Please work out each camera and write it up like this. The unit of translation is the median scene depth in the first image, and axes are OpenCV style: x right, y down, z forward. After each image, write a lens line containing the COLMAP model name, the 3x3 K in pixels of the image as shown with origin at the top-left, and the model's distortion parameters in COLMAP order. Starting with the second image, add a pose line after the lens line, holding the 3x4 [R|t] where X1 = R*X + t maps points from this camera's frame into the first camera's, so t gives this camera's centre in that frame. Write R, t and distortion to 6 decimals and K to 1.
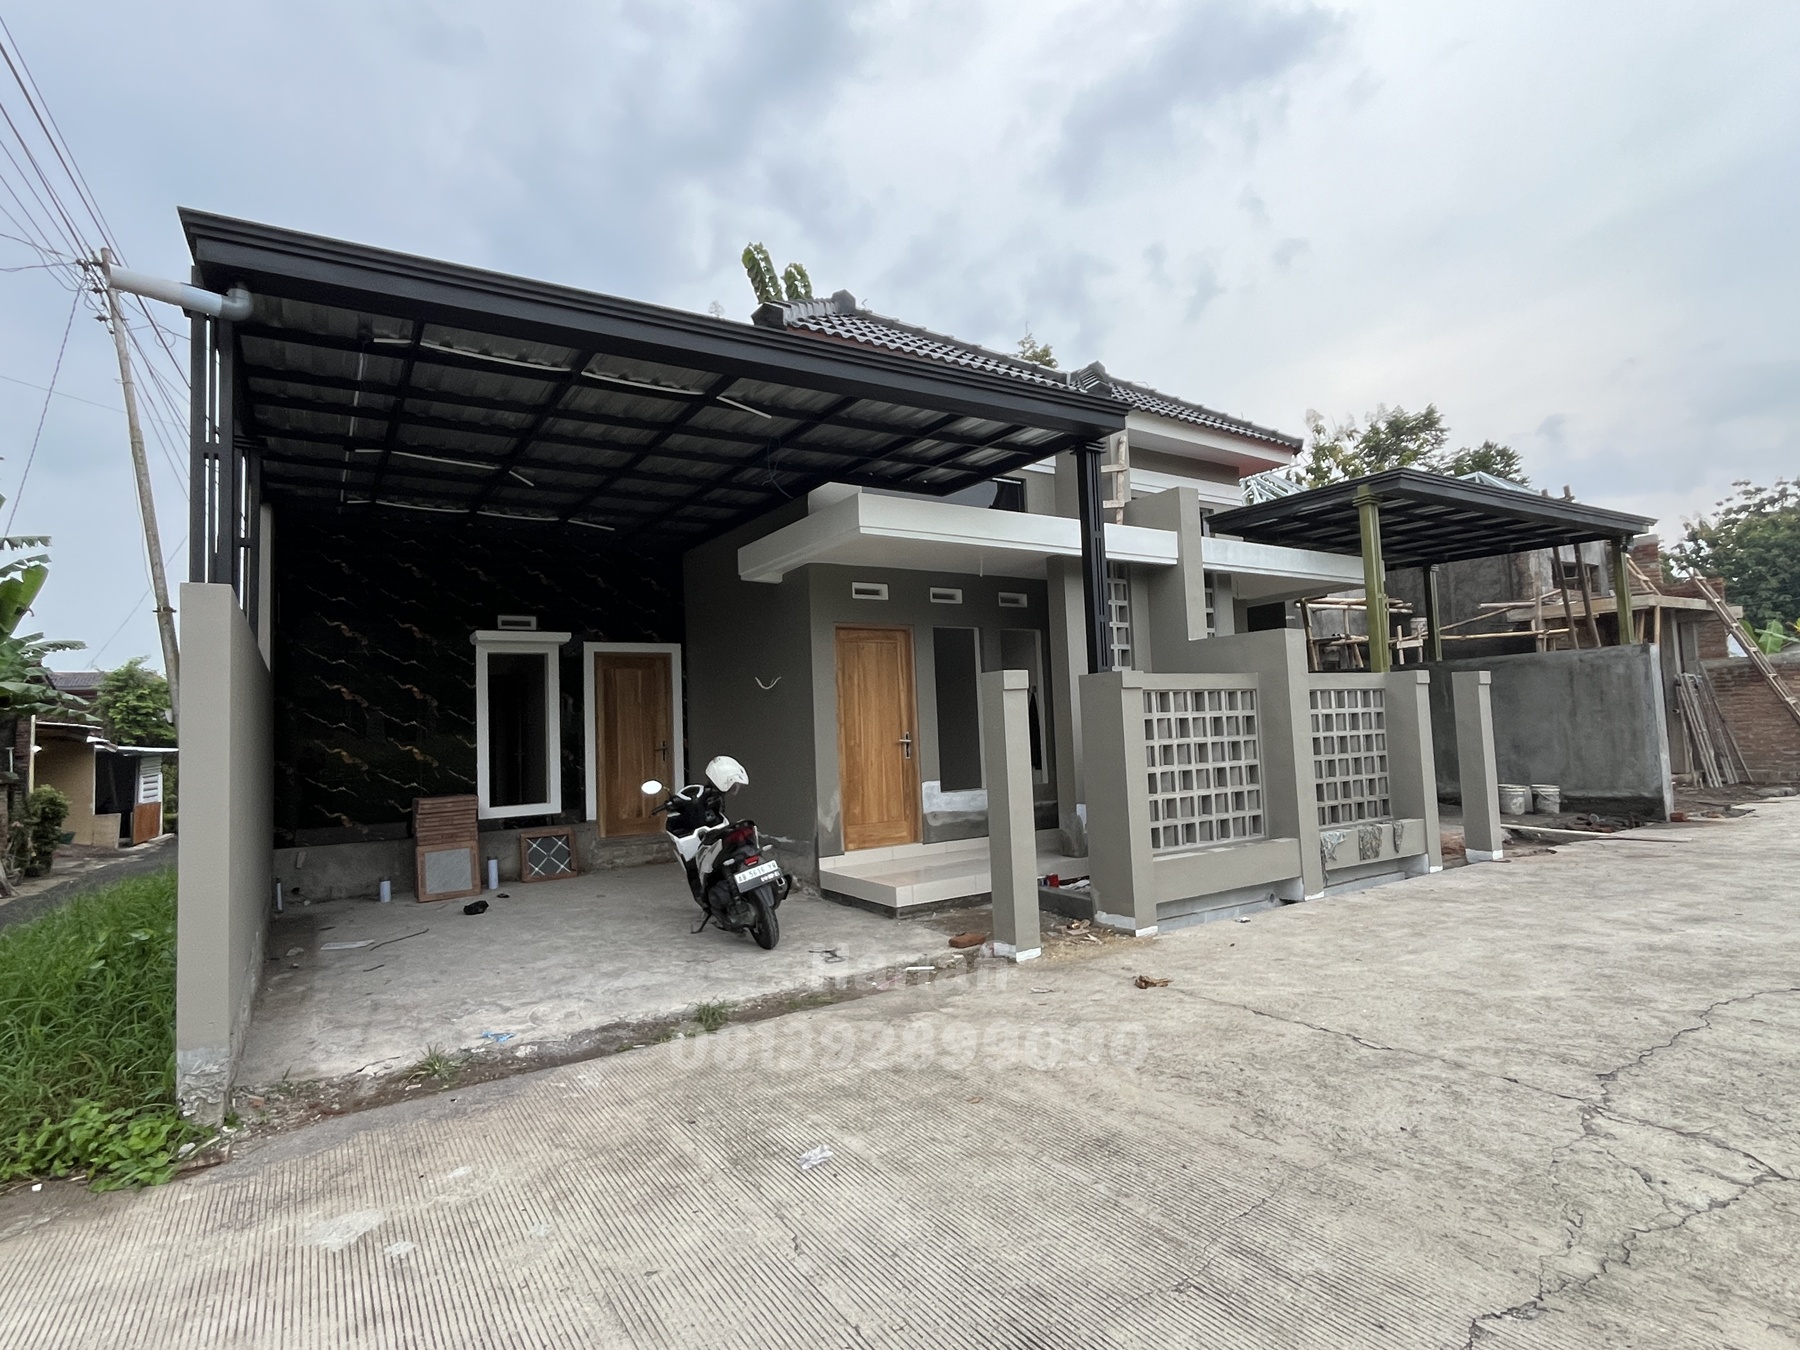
lens RADIAL K [[901.6, 0, 895.6], [0, 901.6, 674.9], [0, 0, 1]] dist [-0.005070, 0.000312]
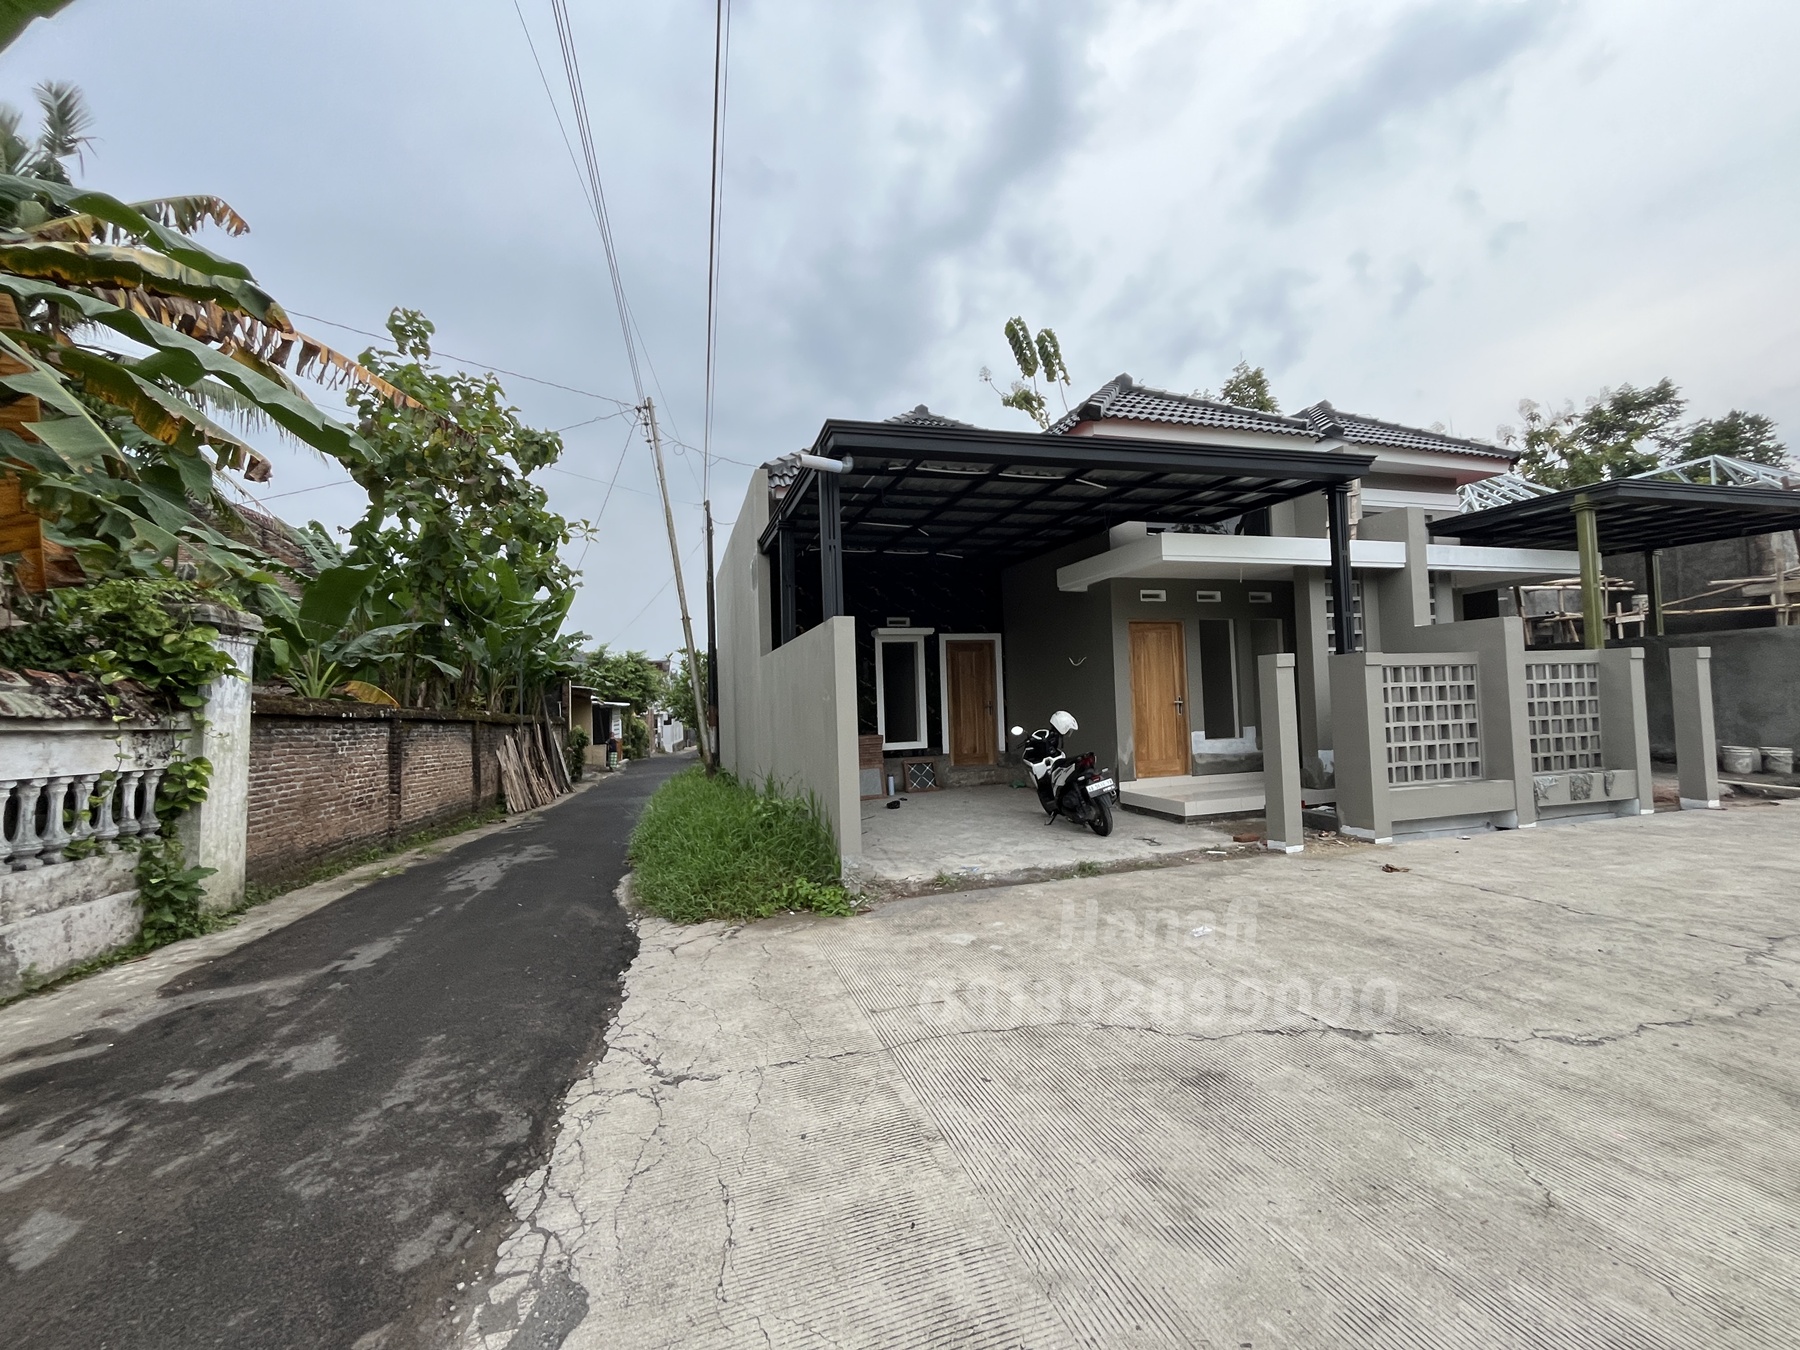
lens RADIAL K [[727.2, 0, 895.2], [0, 727.2, 675.8], [0, 0, 1]] dist [-0.007284, 0.001102]
pose [[0.961478, -0.000805, -0.274880, -0.104085], [0.011001, 0.999307, 0.035555, -0.012491], [0.274661, -0.037209, 0.960821, -0.203650]]
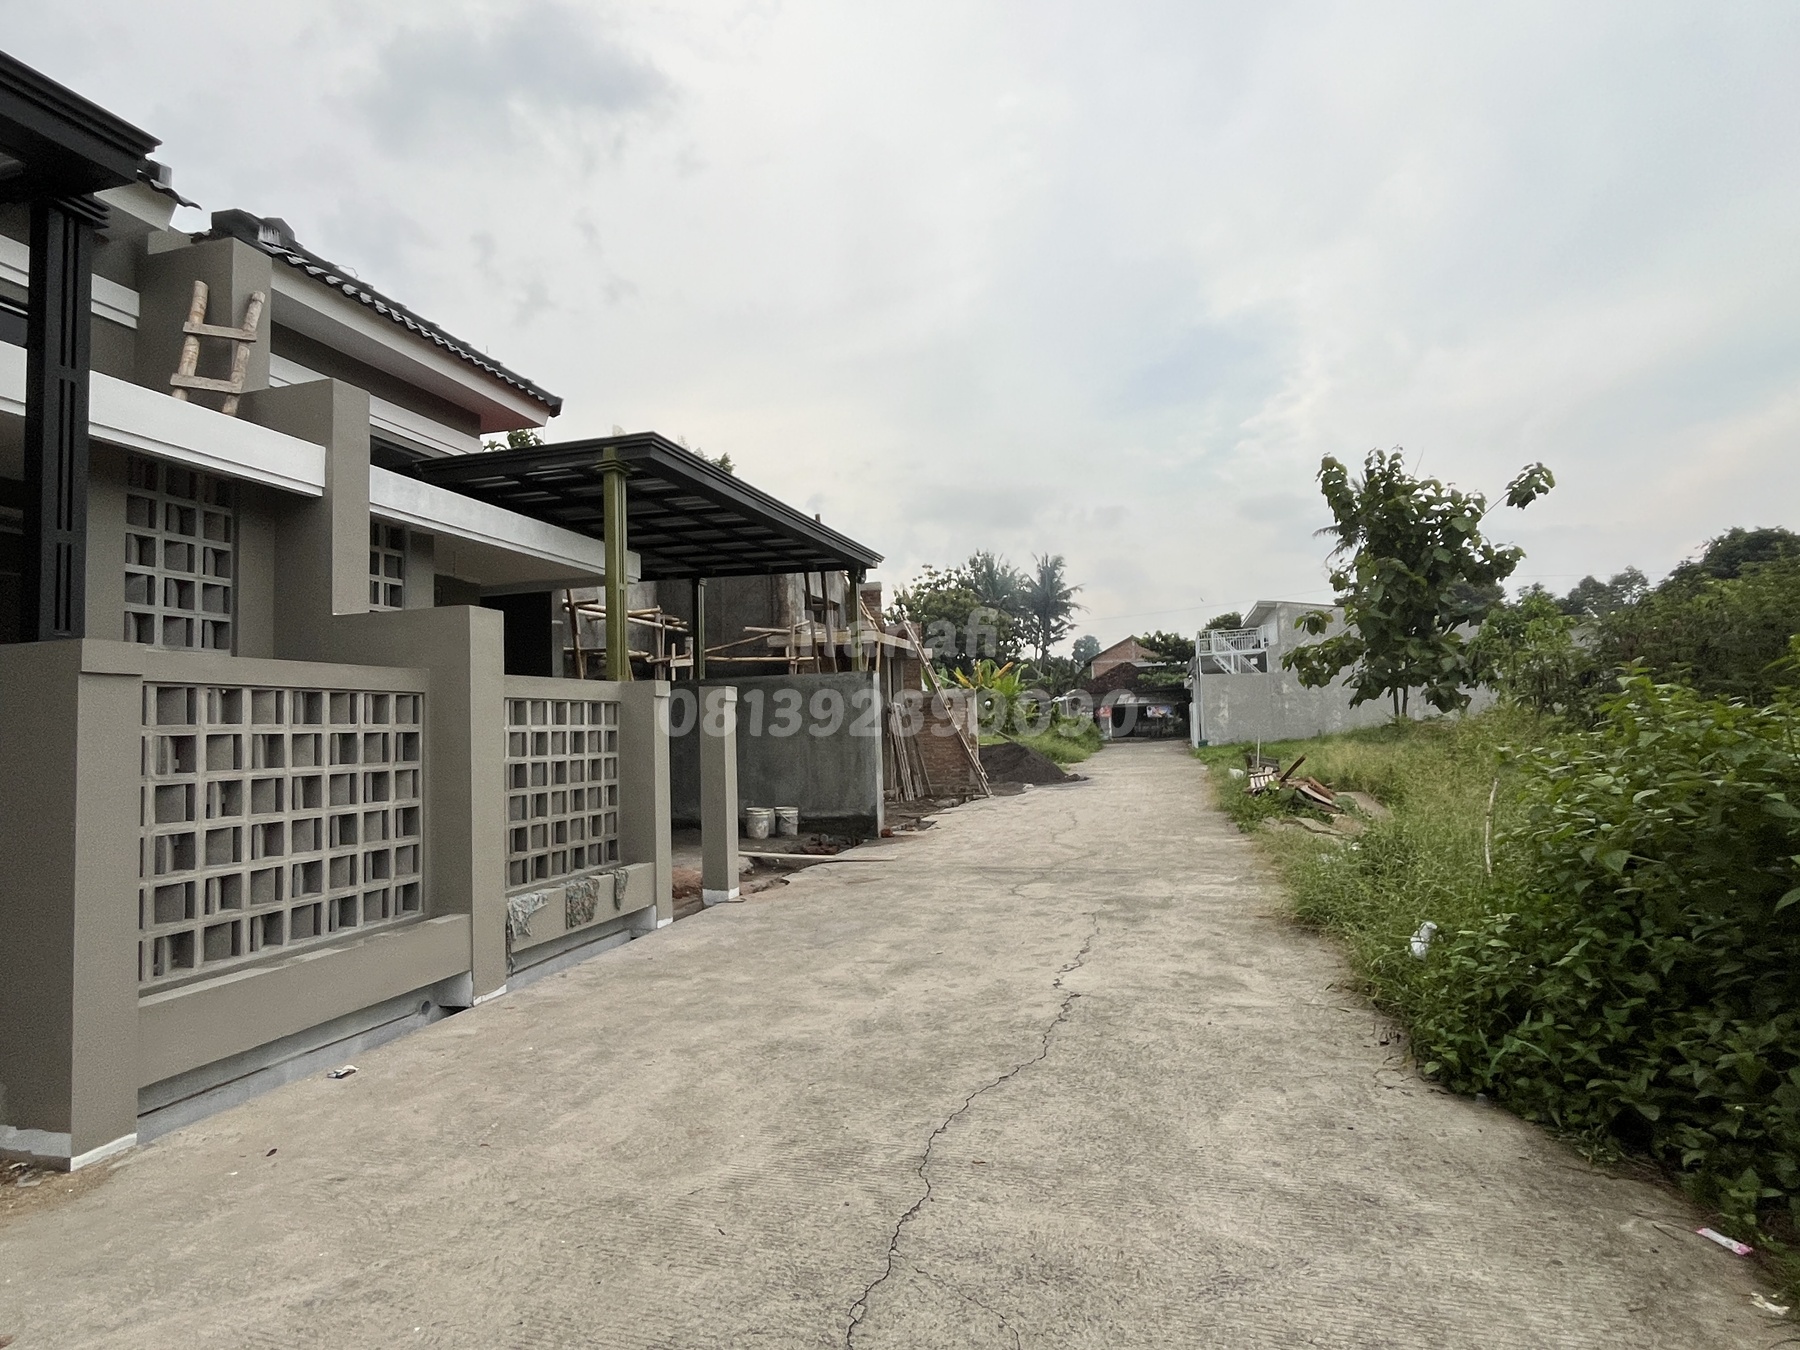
lens RADIAL K [[901.6, 0, 895.6], [0, 901.6, 674.9], [0, 0, 1]] dist [-0.005070, 0.000312]
pose [[0.745305, 0.056133, 0.664356, 0.197578], [-0.041536, 0.998423, -0.037762, 0.011966], [-0.665428, 0.000550, 0.746461, 0.244111]]
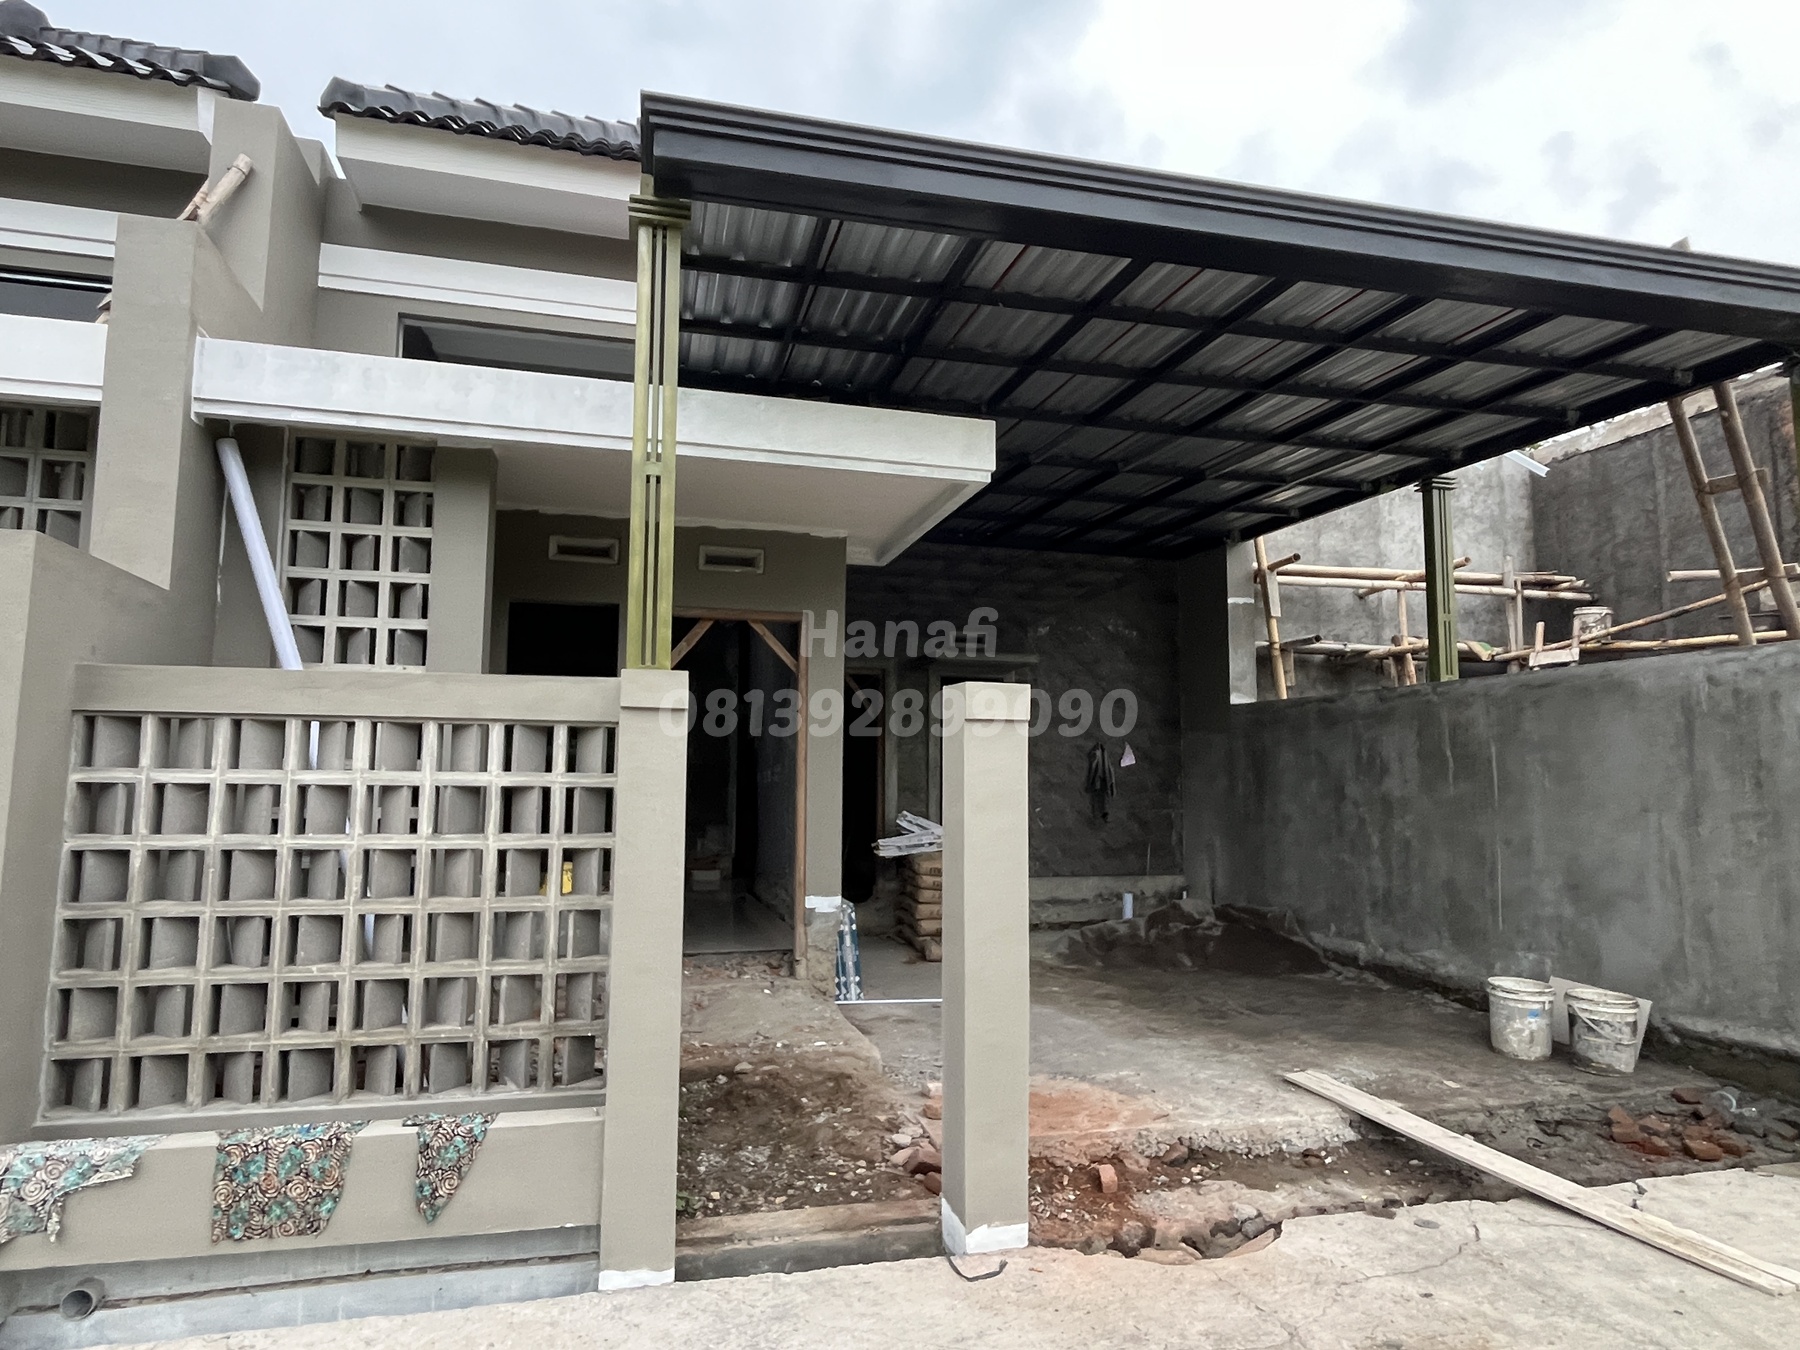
lens RADIAL K [[1052.6, 0, 898.1], [0, 1052.6, 672.6], [0, 0, 1]] dist [0.022371, -0.000293]
pose [[0.956863, 0.016799, -0.290054, 0.795520], [-0.027018, 0.999146, -0.031262, 0.006416], [0.289281, 0.037750, 0.956500, 0.648944]]
